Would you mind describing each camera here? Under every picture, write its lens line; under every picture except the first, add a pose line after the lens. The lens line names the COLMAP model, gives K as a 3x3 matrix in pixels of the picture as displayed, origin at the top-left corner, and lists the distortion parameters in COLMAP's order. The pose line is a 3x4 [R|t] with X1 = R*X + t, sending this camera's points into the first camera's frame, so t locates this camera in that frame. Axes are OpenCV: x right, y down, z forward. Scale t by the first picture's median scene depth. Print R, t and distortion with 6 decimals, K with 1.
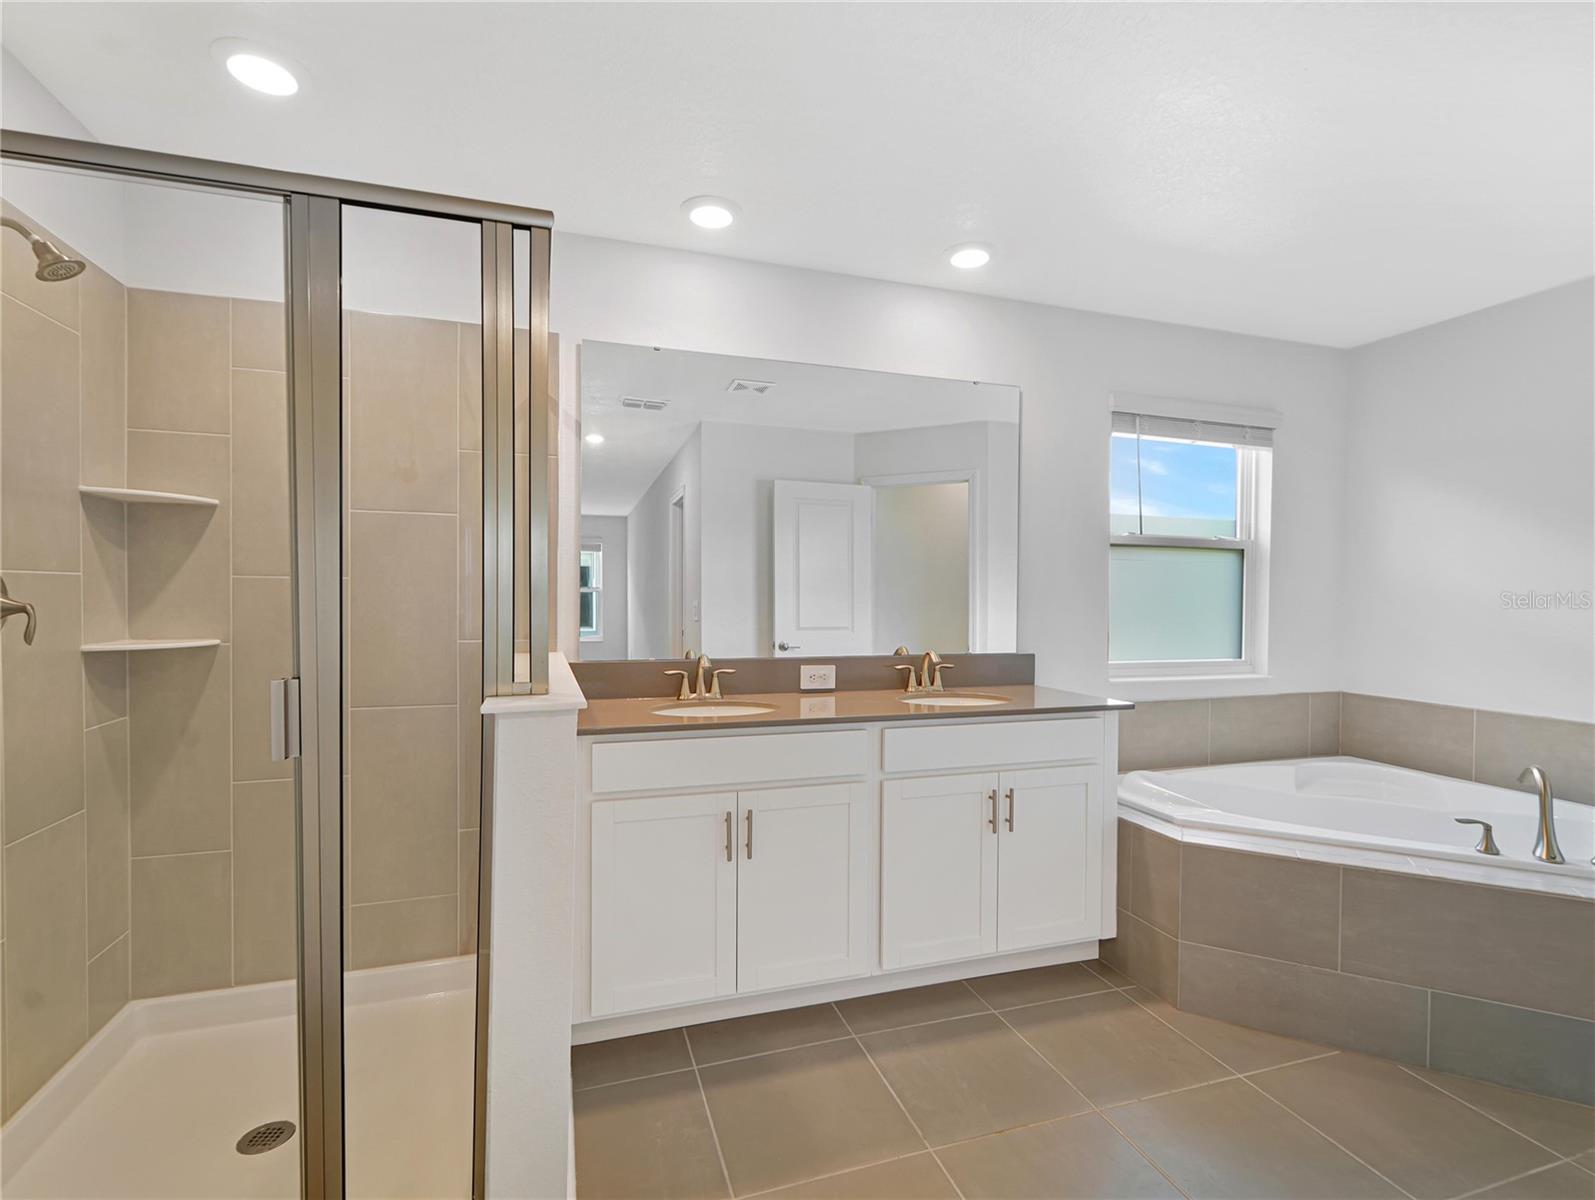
lens RADIAL K [[751.0, 0, 799.6], [0, 751.0, 608.1], [0, 0, 1]] dist [0.000469, 0.000361]
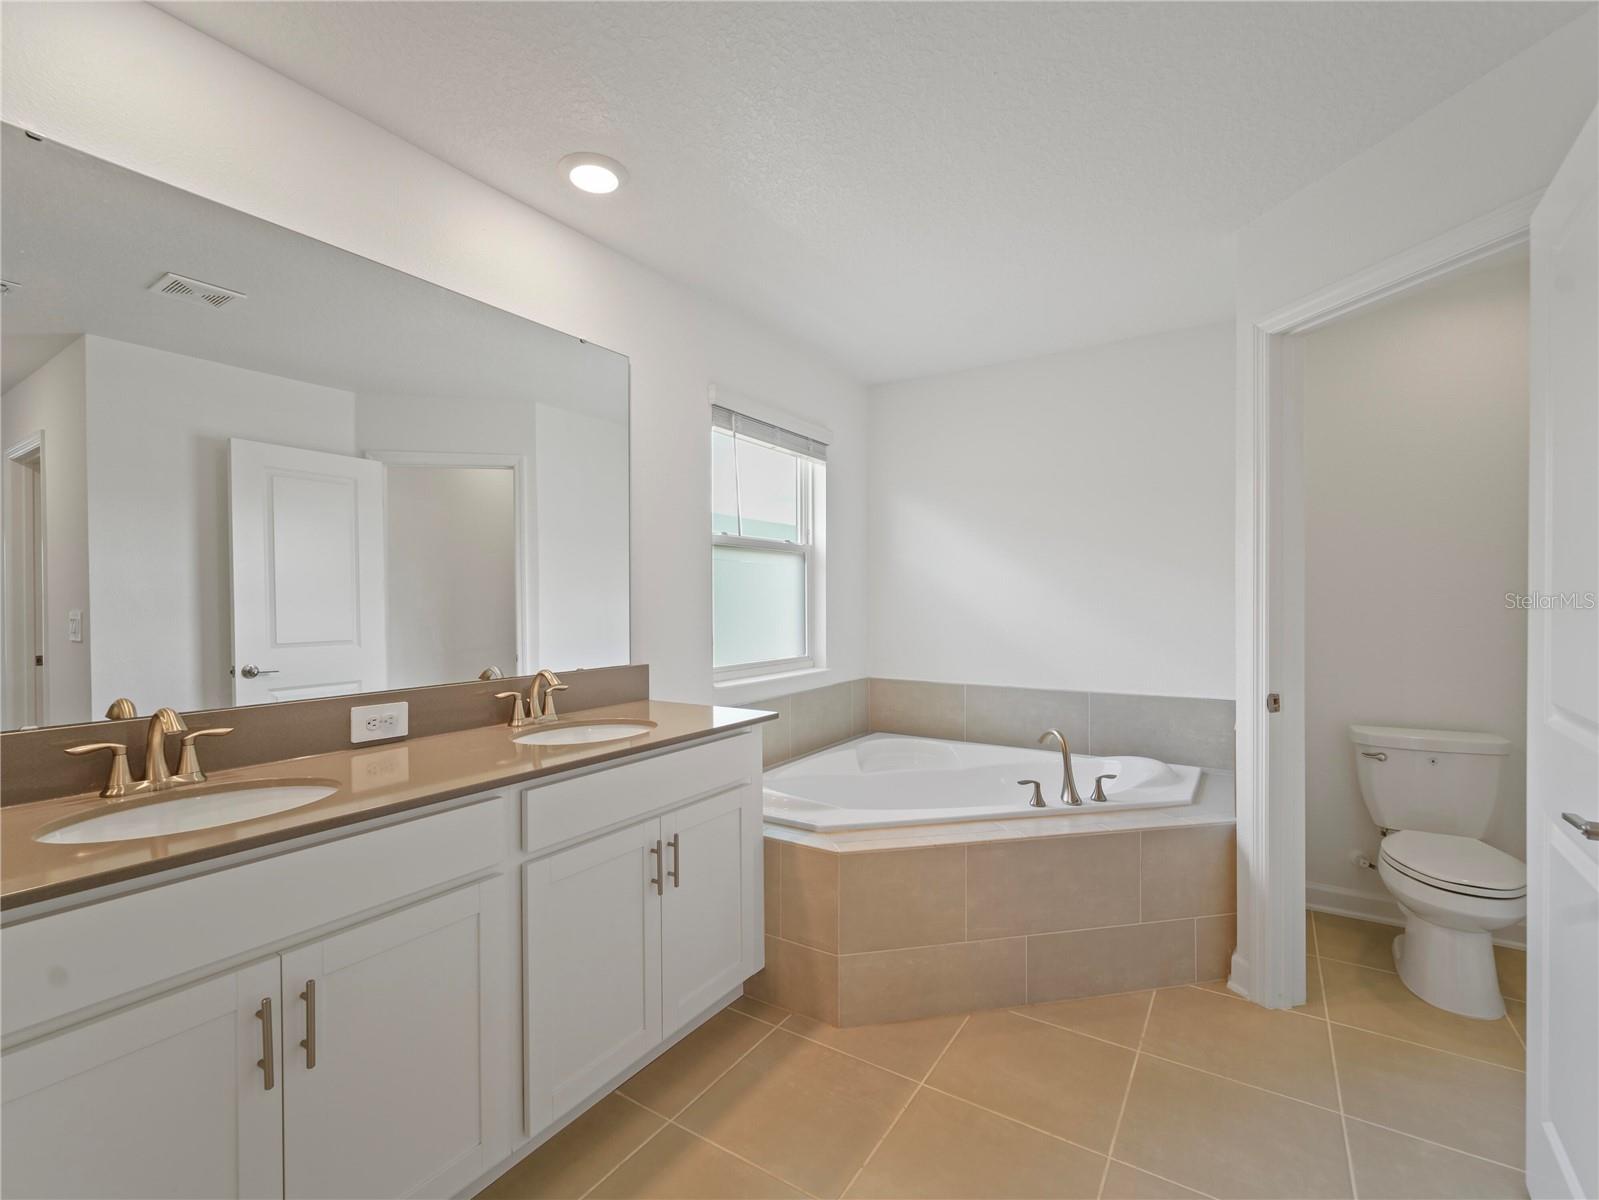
lens RADIAL K [[717.5, 0, 796.3], [0, 717.5, 602.7], [0, 0, 1]] dist [-0.001337, 0.000116]
pose [[0.775855, -0.013992, 0.630756, -0.095644], [0.019167, 0.999815, -0.001398, -0.007733], [-0.630620, 0.013174, 0.775980, 0.276214]]
